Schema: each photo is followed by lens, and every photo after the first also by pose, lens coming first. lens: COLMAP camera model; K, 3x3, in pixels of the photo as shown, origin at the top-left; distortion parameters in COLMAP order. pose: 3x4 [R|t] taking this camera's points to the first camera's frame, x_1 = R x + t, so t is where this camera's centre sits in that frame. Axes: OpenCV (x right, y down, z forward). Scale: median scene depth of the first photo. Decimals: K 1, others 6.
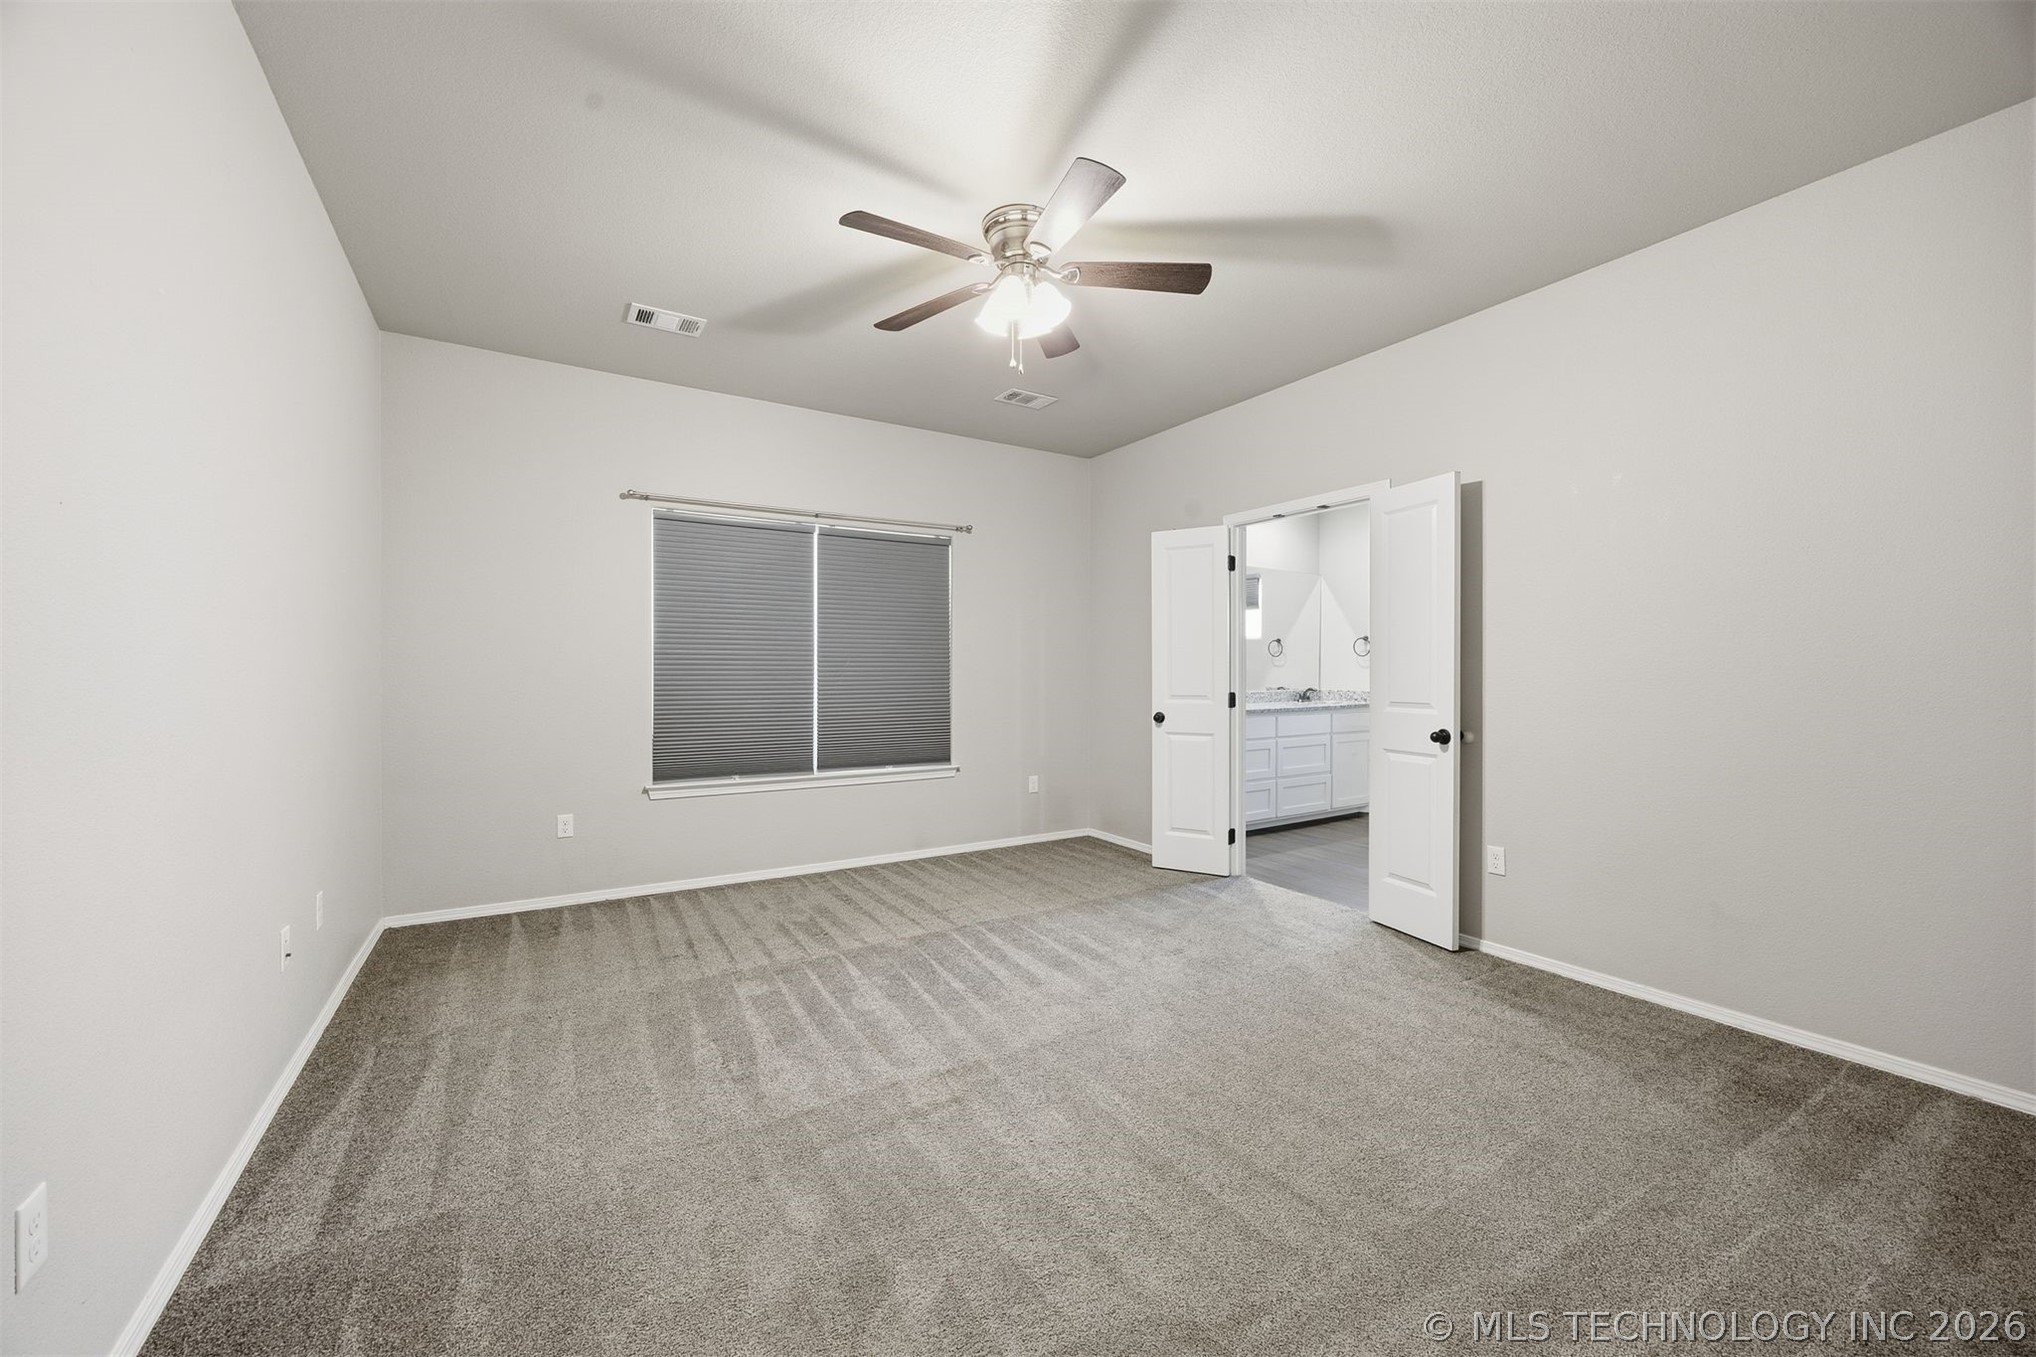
lens RADIAL K [[778.4, 0, 1006.4], [0, 778.4, 672.0], [0, 0, 1]] dist [-0.007506, 0.000425]
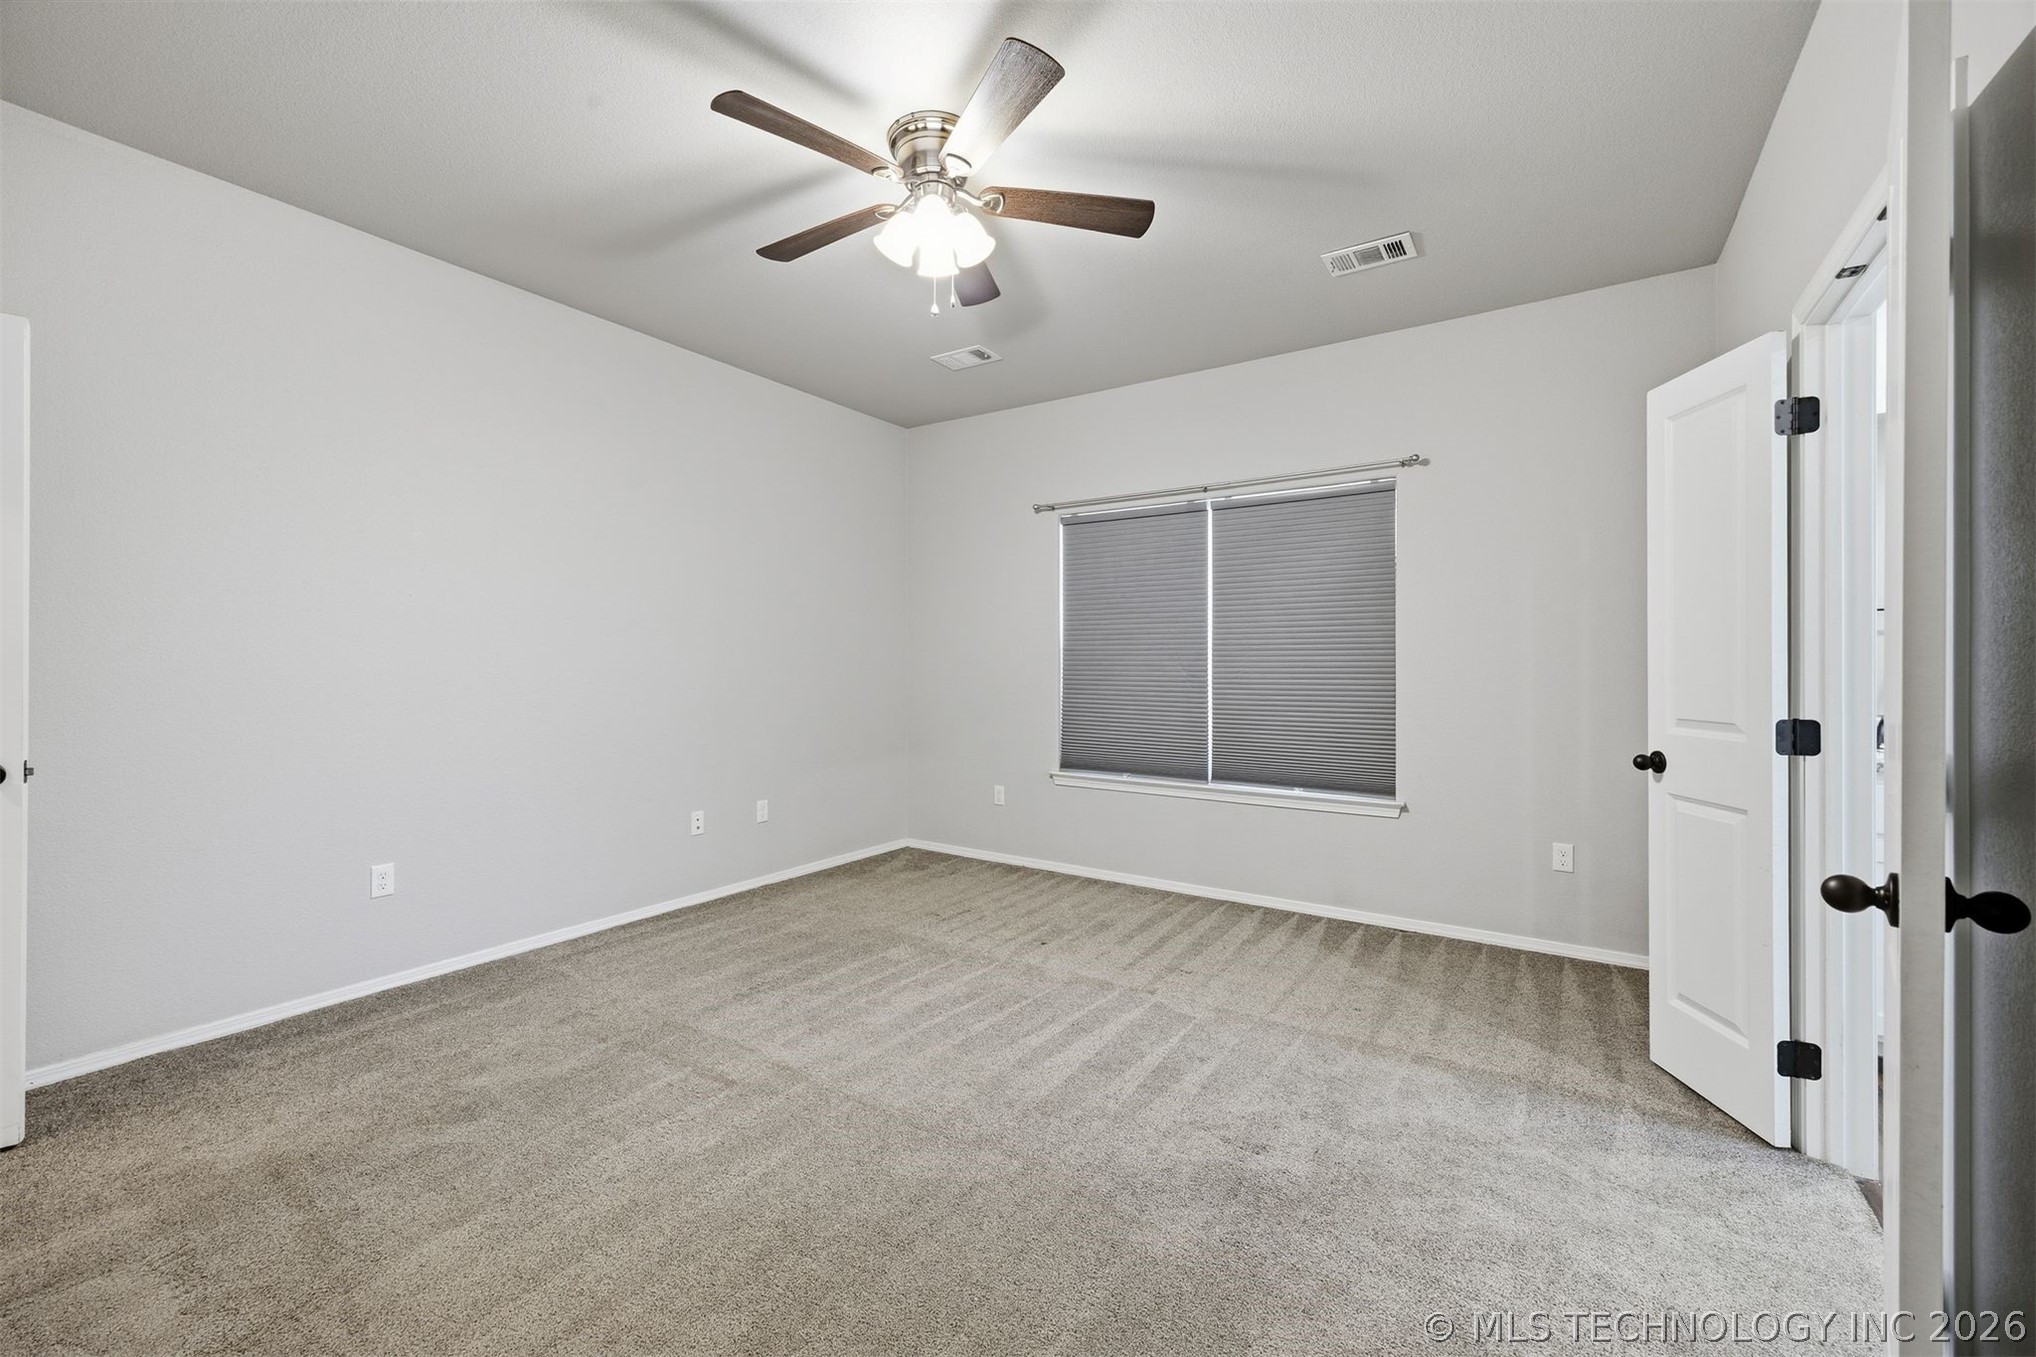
lens RADIAL K [[823.5, 0, 1009.3], [0, 823.5, 664.8], [0, 0, 1]] dist [0.005916, -0.001924]
pose [[0.422122, 0.000723, -0.906539, 0.589352], [-0.005277, 0.999985, -0.001660, -0.000941], [0.906524, 0.005484, 0.422119, 0.476318]]
